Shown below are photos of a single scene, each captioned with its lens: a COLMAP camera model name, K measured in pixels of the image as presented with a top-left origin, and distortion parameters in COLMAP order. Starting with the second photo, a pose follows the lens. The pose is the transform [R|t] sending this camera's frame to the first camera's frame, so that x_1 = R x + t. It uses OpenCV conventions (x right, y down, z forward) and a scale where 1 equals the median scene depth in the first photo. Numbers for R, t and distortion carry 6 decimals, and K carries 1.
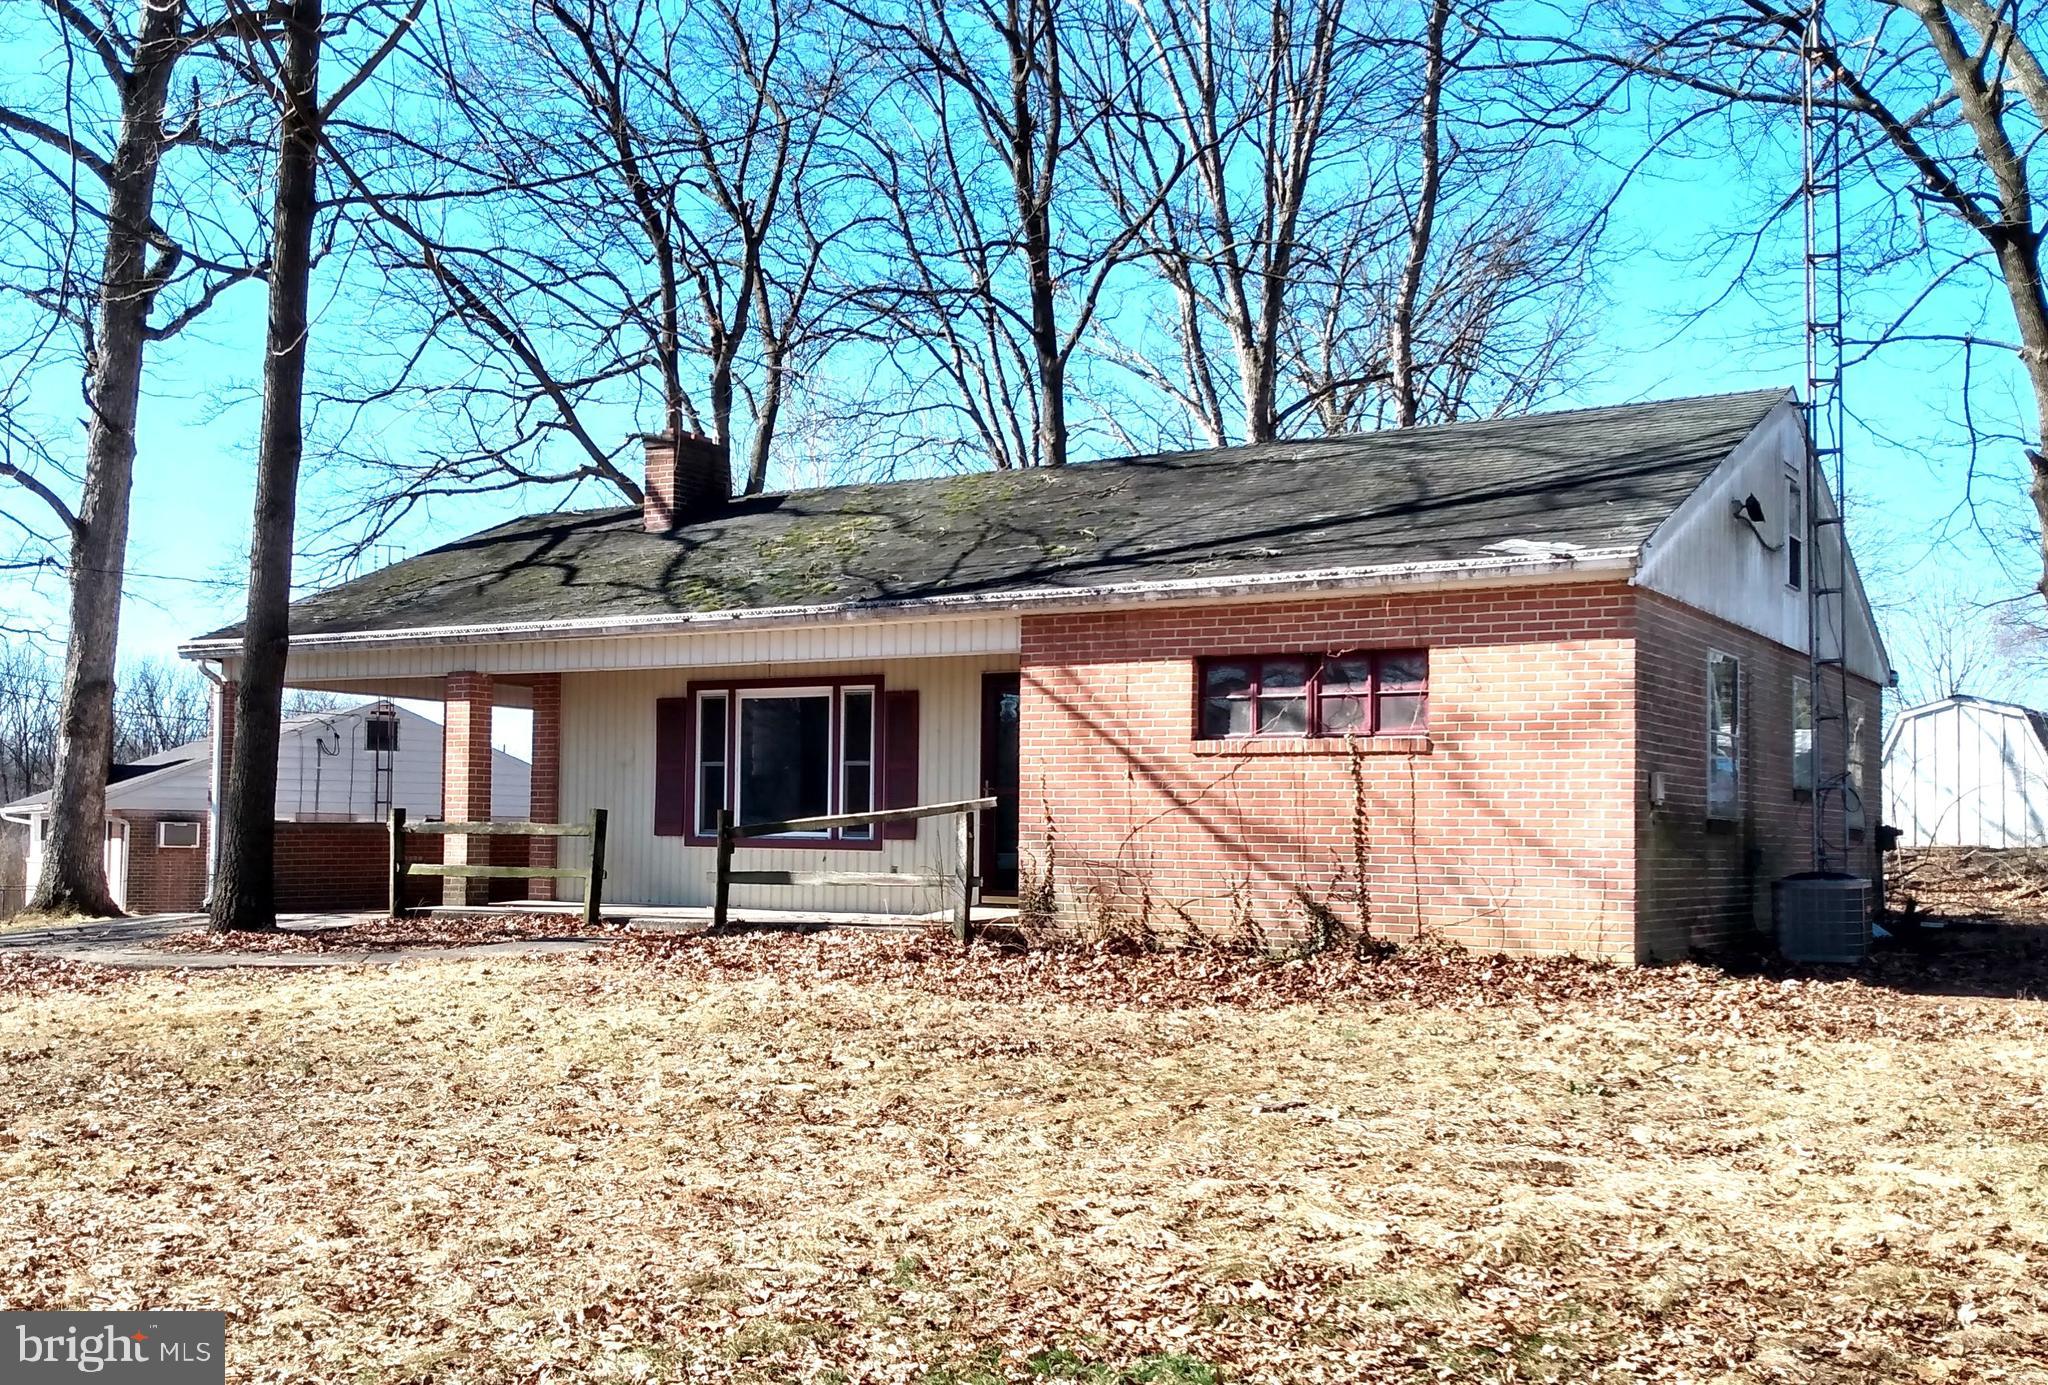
lens RADIAL K [[2076.4, 0, 885.7], [0, 2076.4, 761.7], [0, 0, 1]] dist [0.062856, -0.010992]
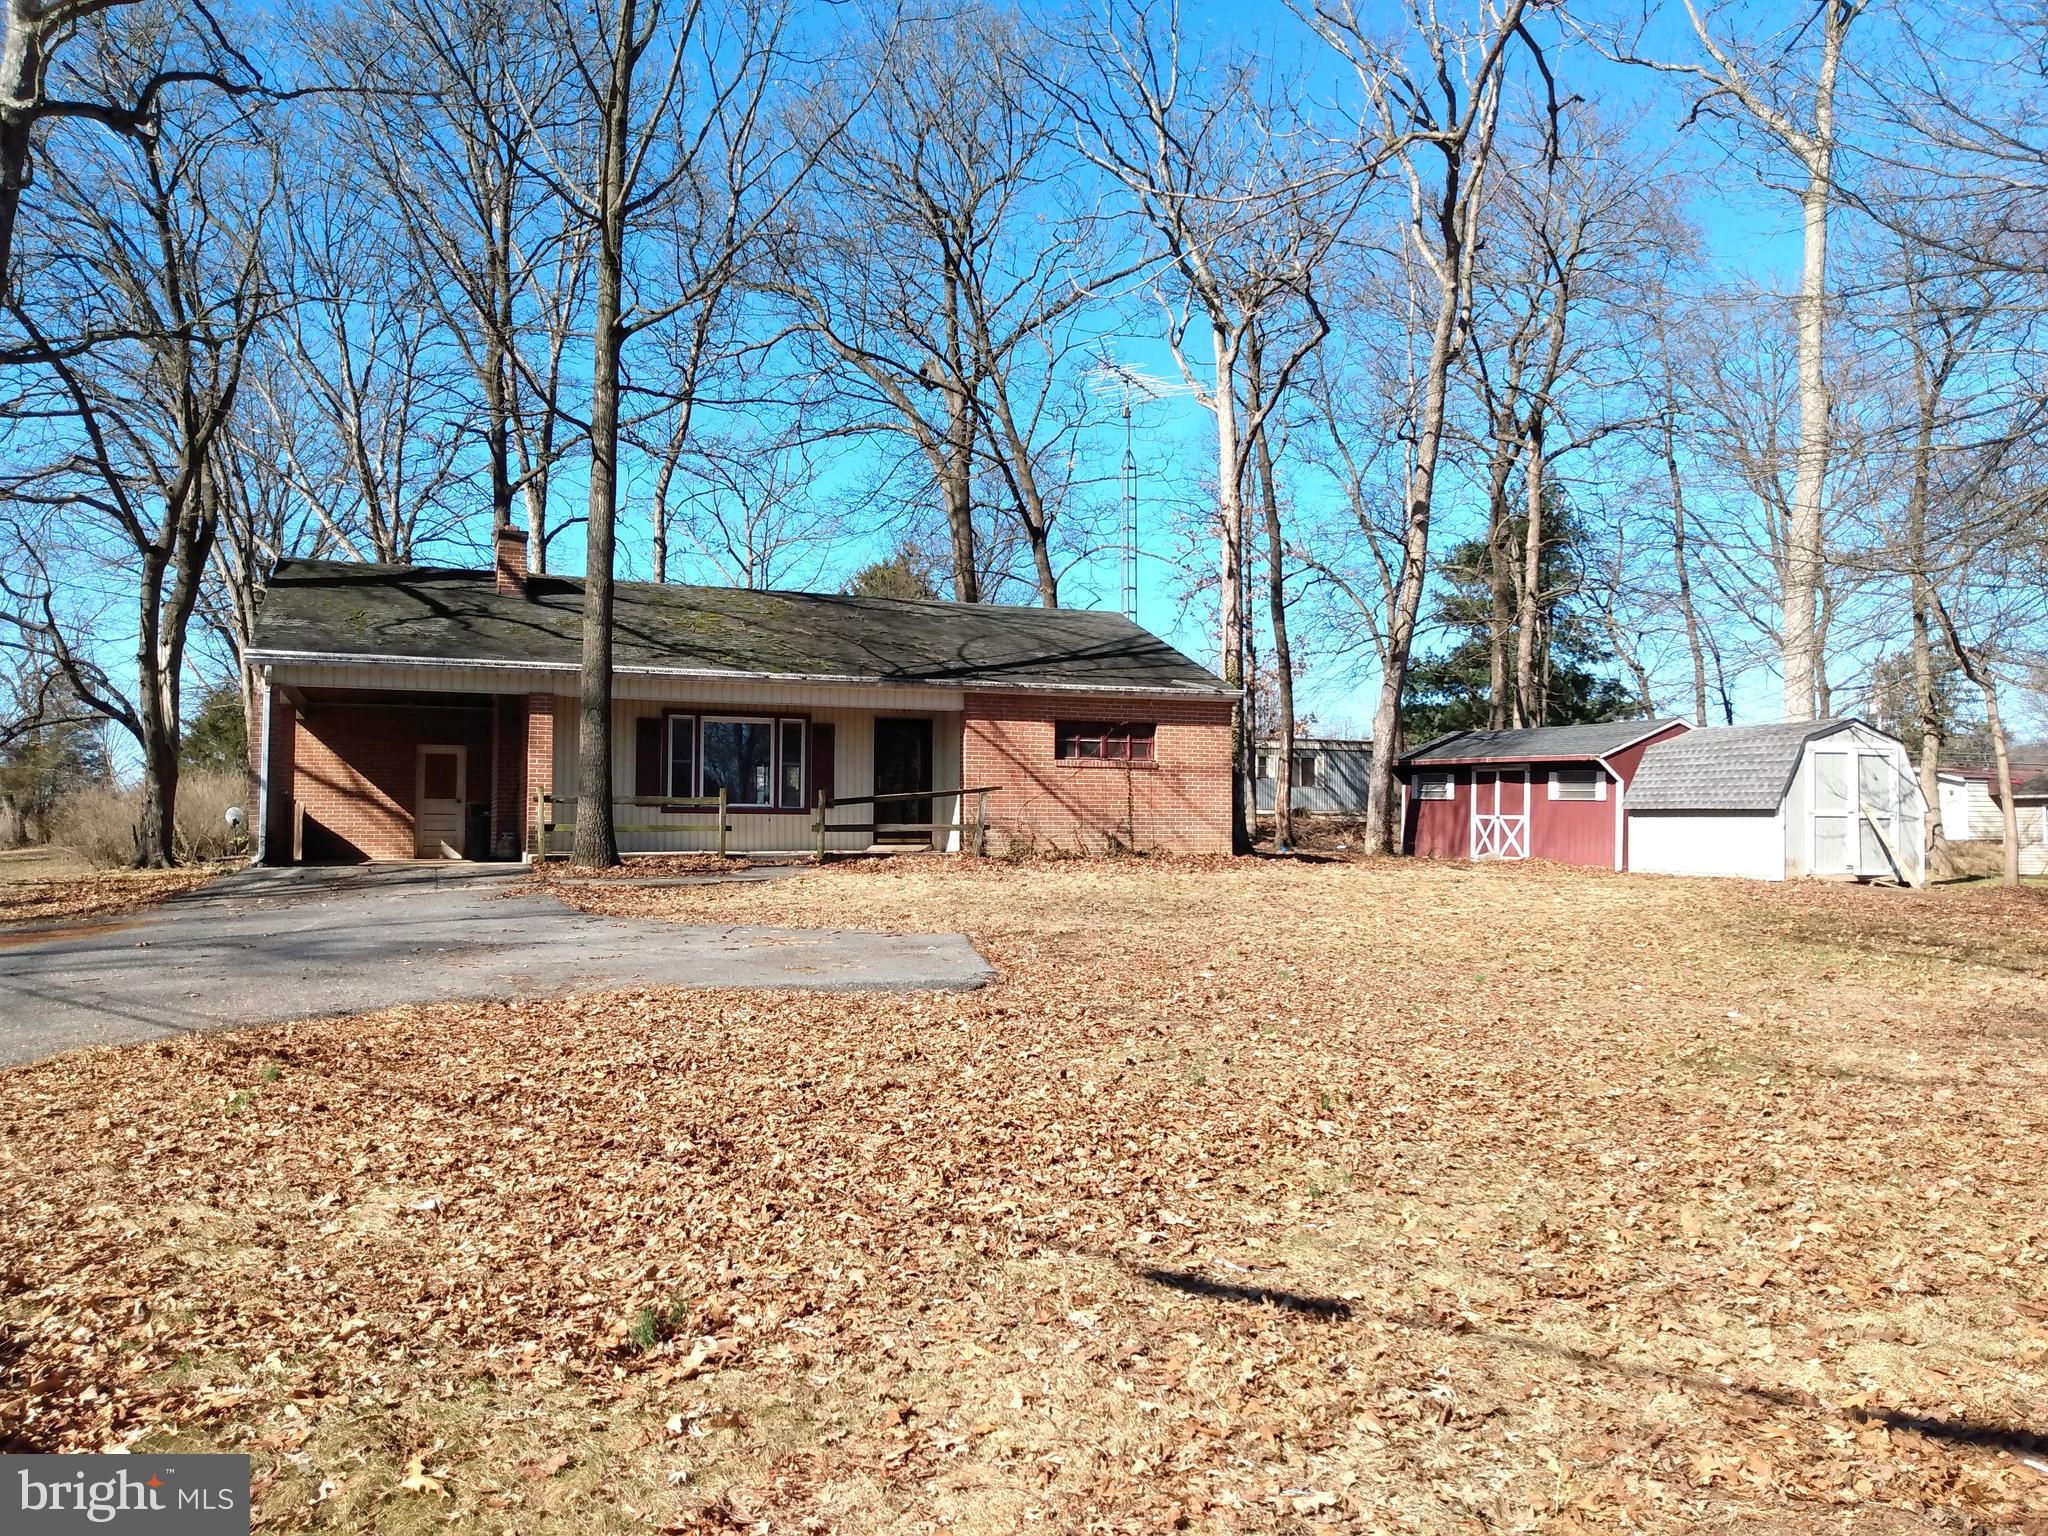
lens RADIAL K [[1598.2, 0, 1020.0], [0, 1598.2, 775.1], [0, 0, 1]] dist [0.041809, -0.070369]
pose [[0.578363, 0.021565, 0.815494, -1.178992], [-0.024661, 0.999656, -0.008945, 0.020704], [-0.815407, -0.014937, 0.578696, 0.085863]]
